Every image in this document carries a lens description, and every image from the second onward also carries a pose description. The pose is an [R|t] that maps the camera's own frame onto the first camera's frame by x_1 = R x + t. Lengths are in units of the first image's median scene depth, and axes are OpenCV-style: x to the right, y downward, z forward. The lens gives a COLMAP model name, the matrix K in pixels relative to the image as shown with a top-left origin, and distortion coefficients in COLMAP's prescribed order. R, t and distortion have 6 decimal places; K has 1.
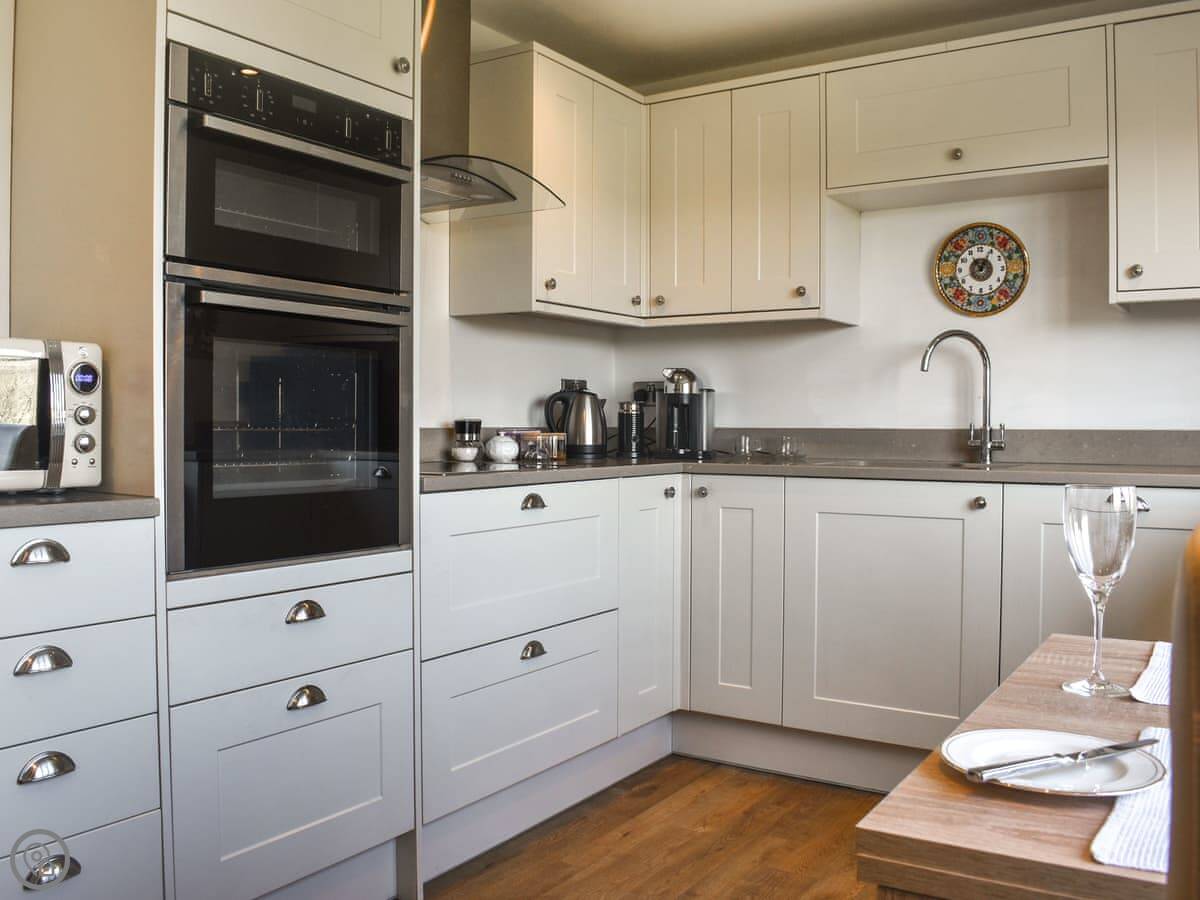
lens RADIAL K [[1088.6, 0, 608.8], [0, 1088.6, 455.2], [0, 0, 1]] dist [-0.048517, 0.000000]
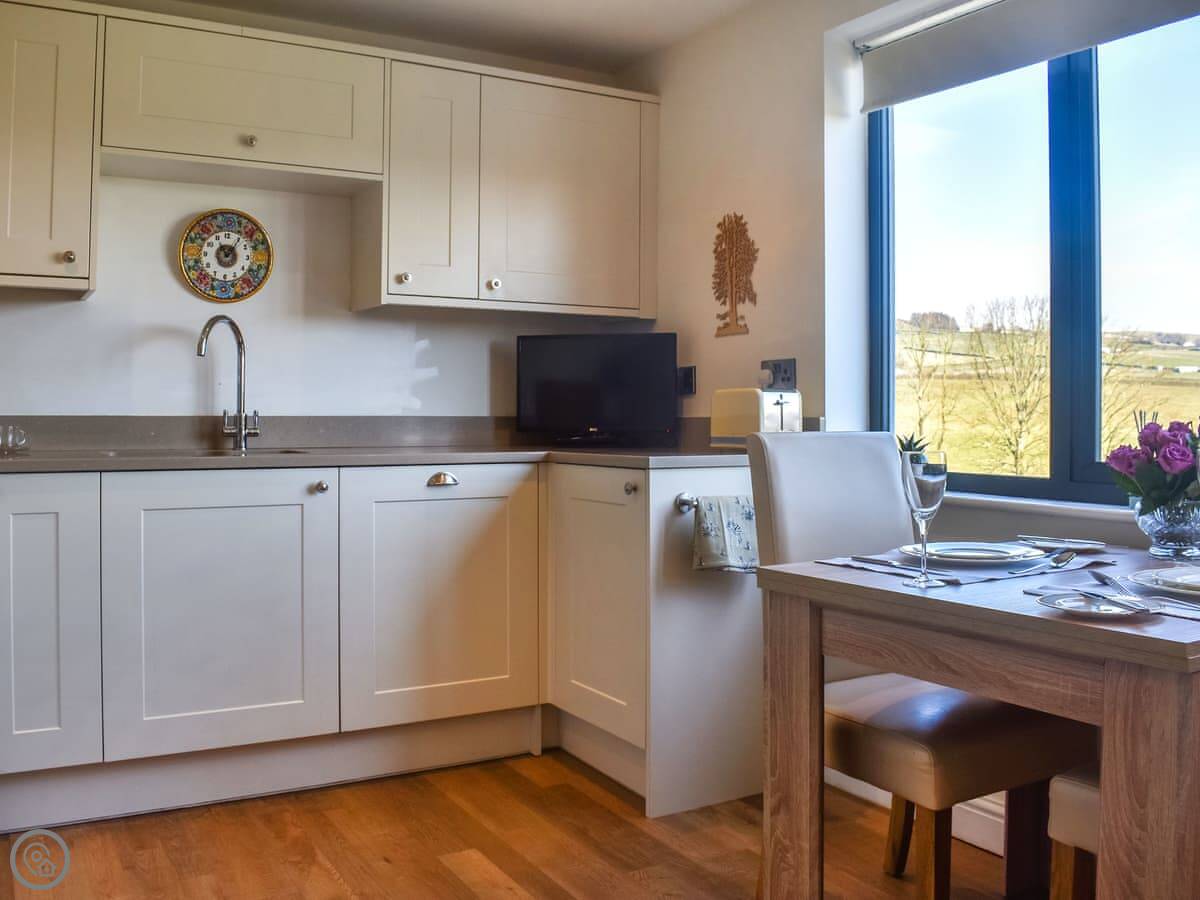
lens RADIAL K [[1088.6, 0, 572.0], [0, 1088.6, 418.6], [0, 0, 1]] dist [-0.048517, 0.000000]
pose [[0.483101, -0.006440, 0.875541, -0.382471], [0.023435, 0.999710, -0.005578, -0.008630], [-0.875251, 0.023213, 0.483112, 0.244151]]
